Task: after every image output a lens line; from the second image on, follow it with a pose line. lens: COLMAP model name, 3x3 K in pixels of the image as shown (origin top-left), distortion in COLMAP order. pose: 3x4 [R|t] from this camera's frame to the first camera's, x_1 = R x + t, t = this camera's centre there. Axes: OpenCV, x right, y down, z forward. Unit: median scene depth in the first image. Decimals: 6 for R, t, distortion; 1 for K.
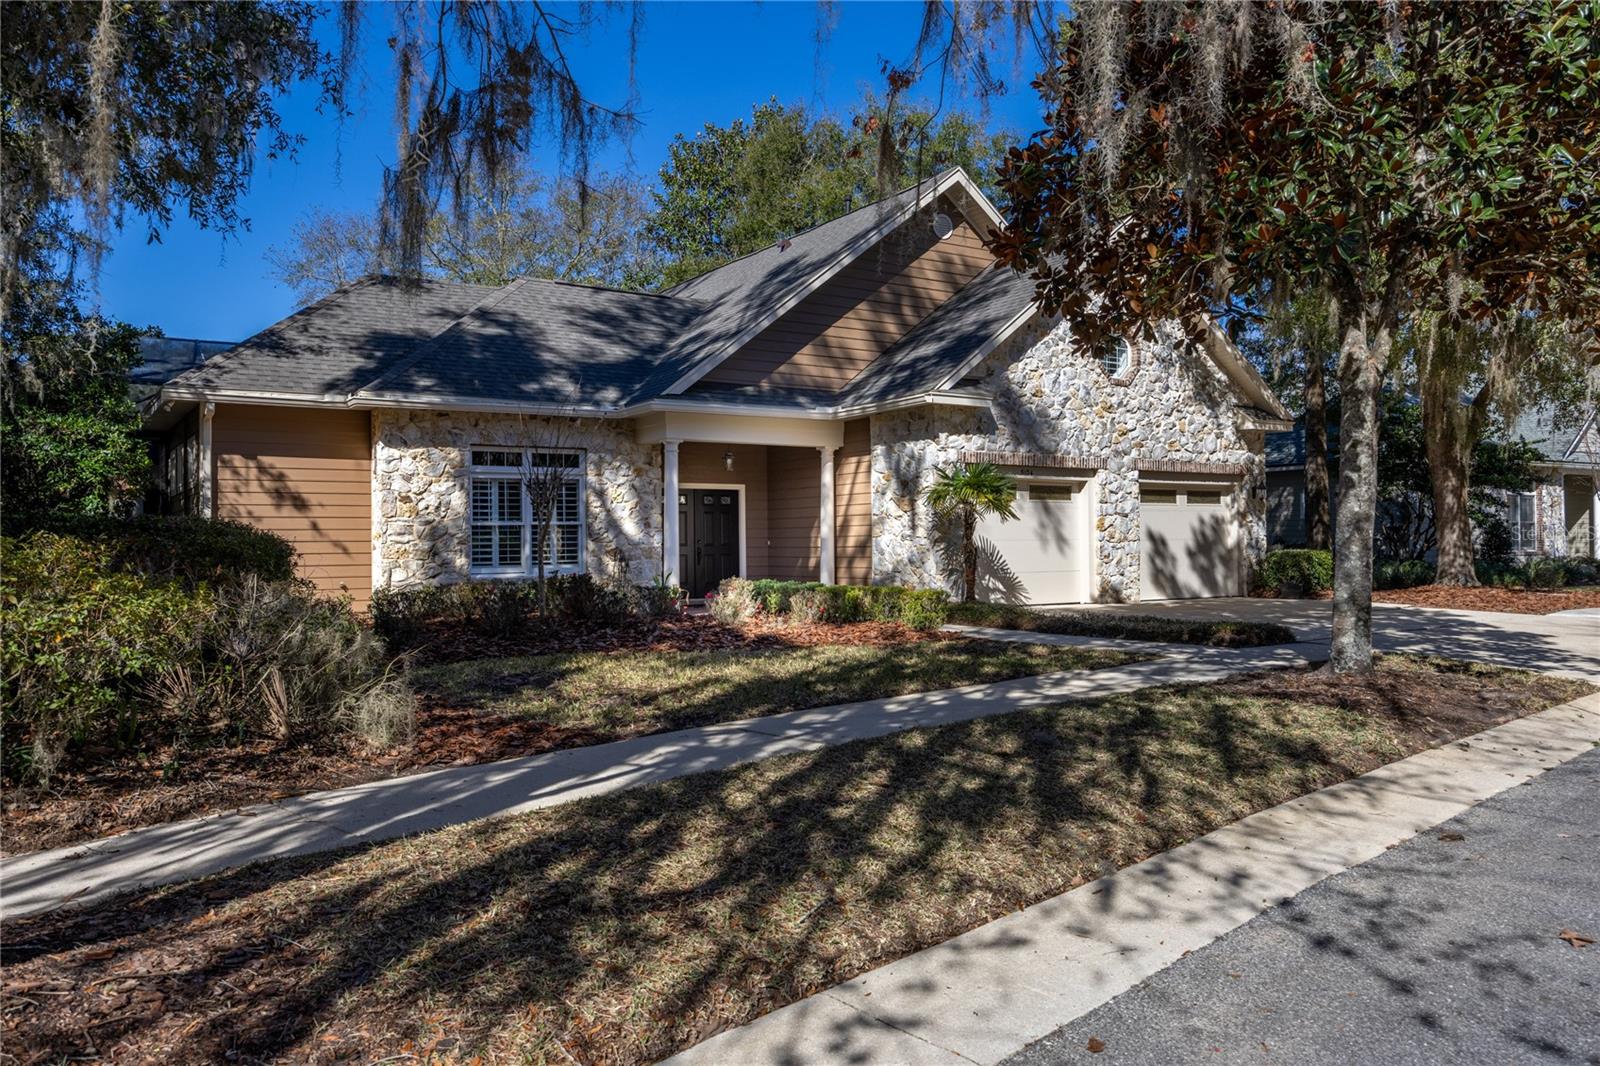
lens RADIAL K [[1141.7, 0, 795.8], [0, 1141.7, 529.9], [0, 0, 1]] dist [0.006856, 0.000154]
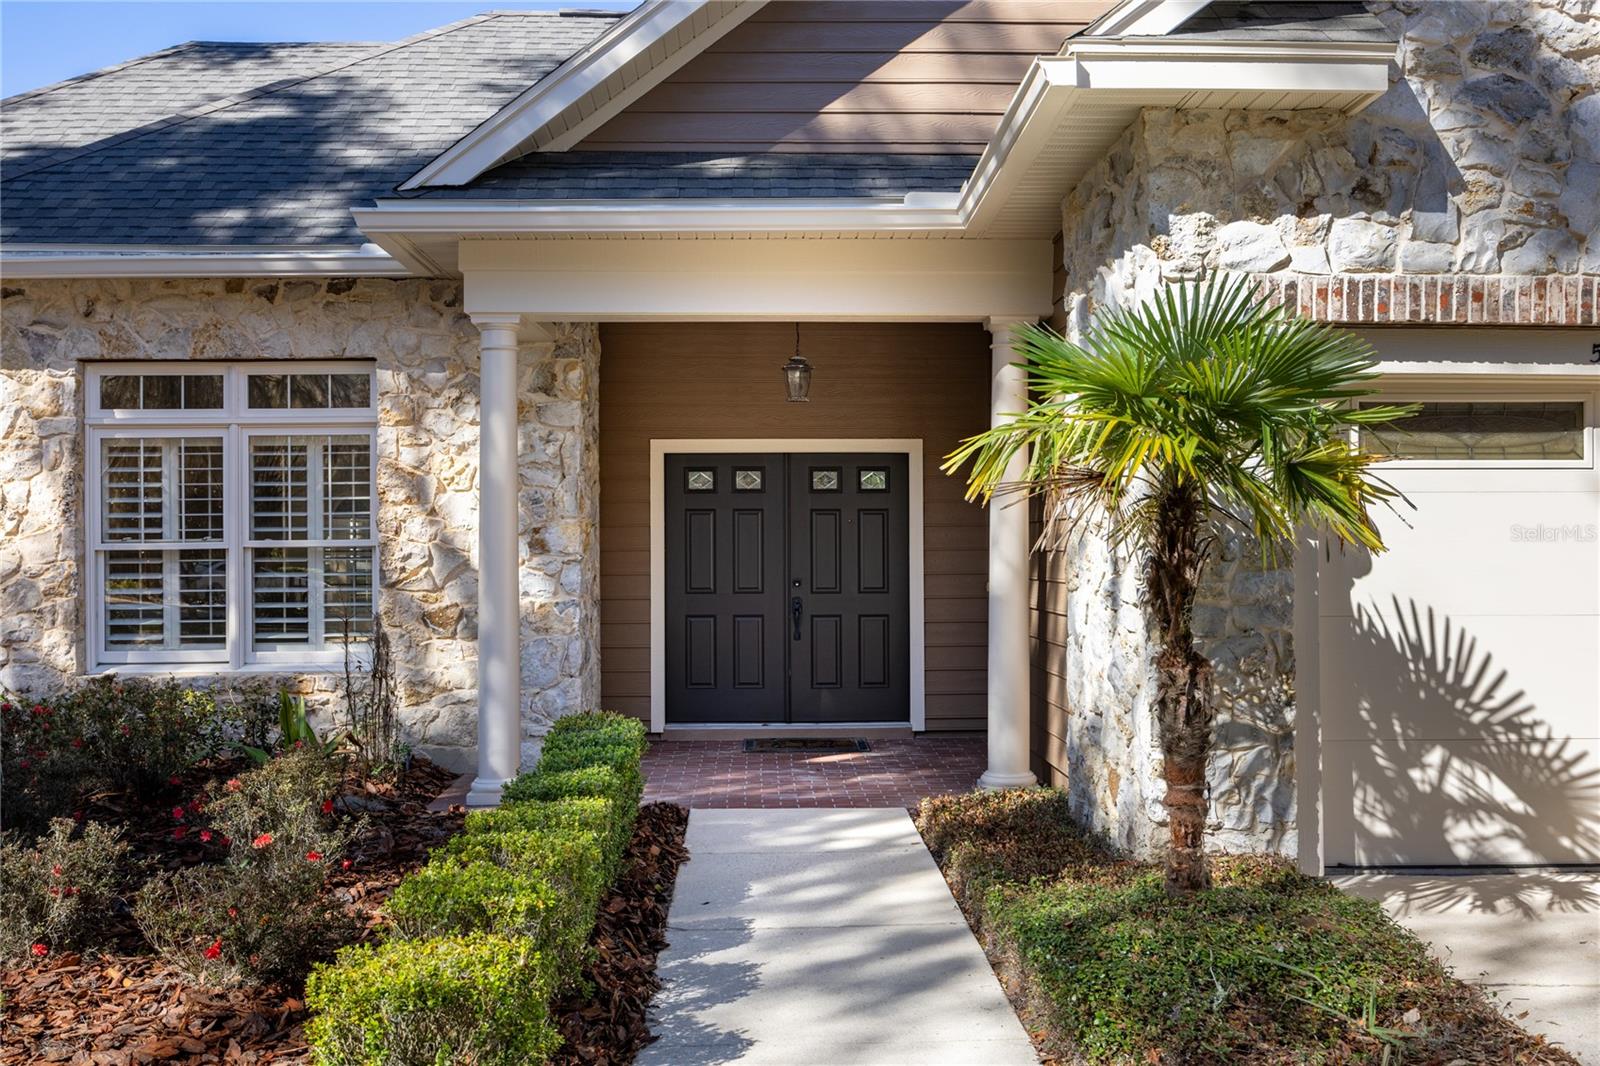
lens RADIAL K [[1495.4, 0, 810.7], [0, 1495.4, 533.4], [0, 0, 1]] dist [0.001351, 0.000000]
pose [[0.858662, 0.001283, -0.512540, 0.218953], [0.002785, 0.999970, 0.007169, -0.012948], [0.512534, -0.007584, 0.858633, 0.621198]]
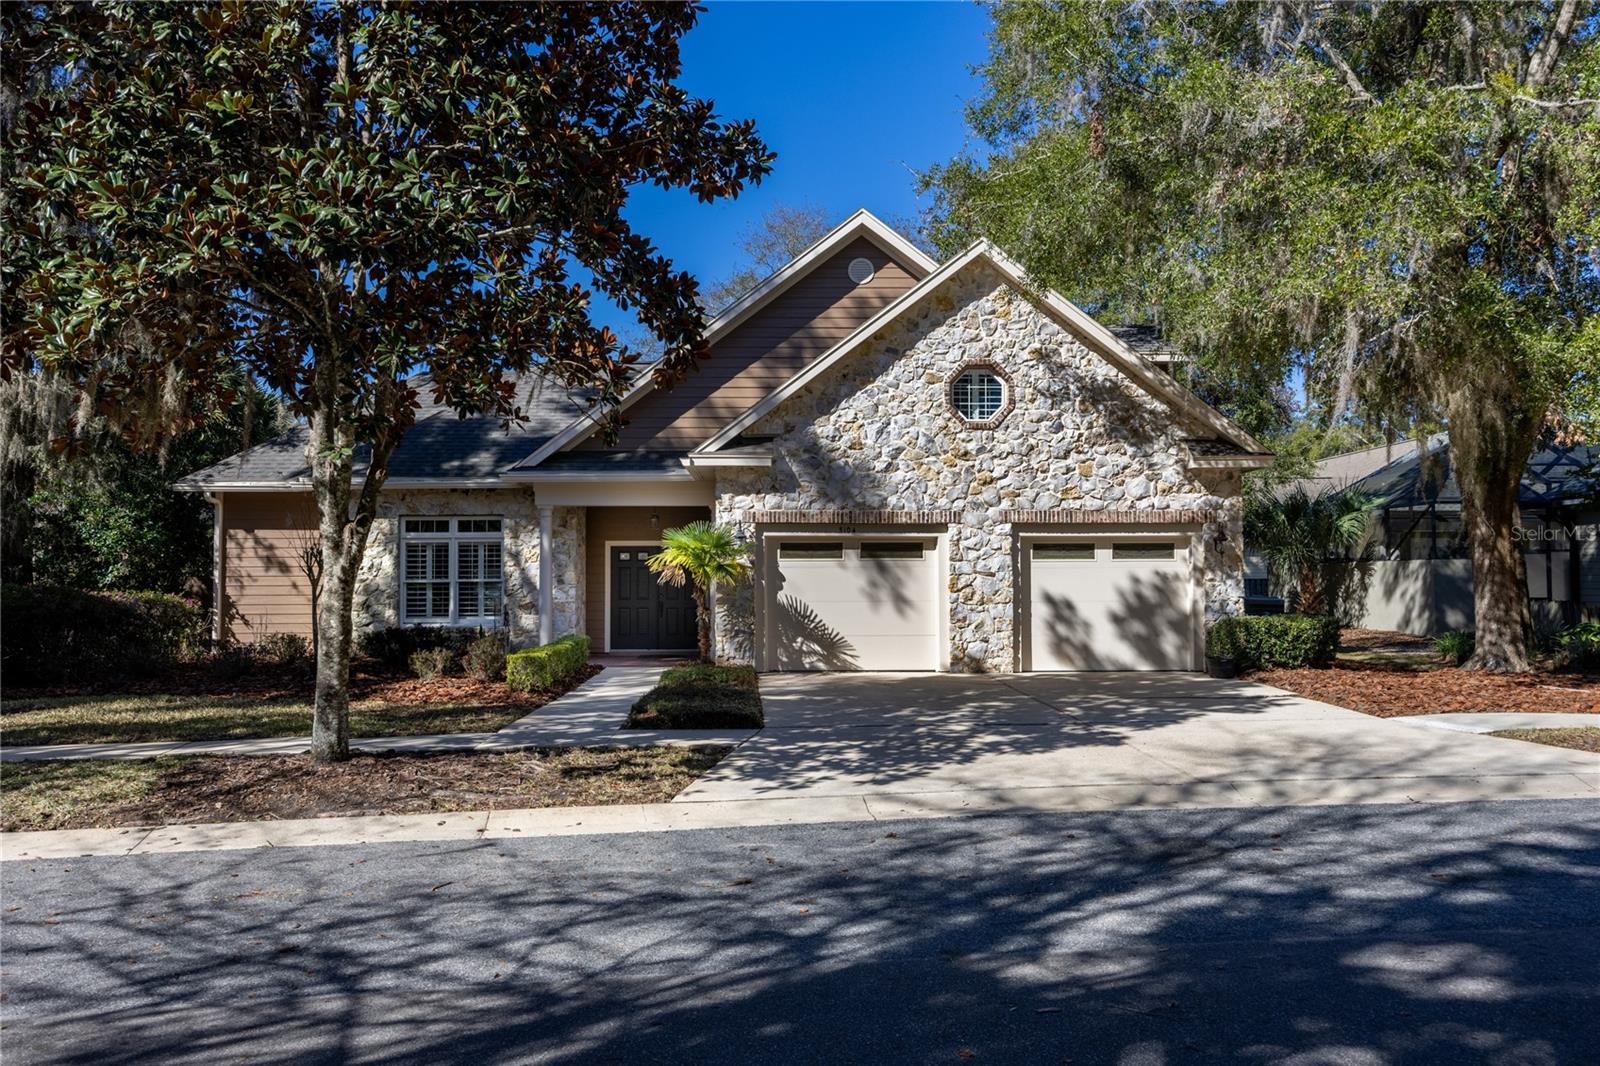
lens RADIAL K [[1188.5, 0, 799.5], [0, 1188.5, 532.3], [0, 0, 1]] dist [0.005388, -0.008815]
pose [[0.853431, -0.013716, -0.521026, 0.683162], [0.001594, 0.999718, -0.023707, -0.025281], [0.521204, 0.019402, 0.853212, 0.141723]]
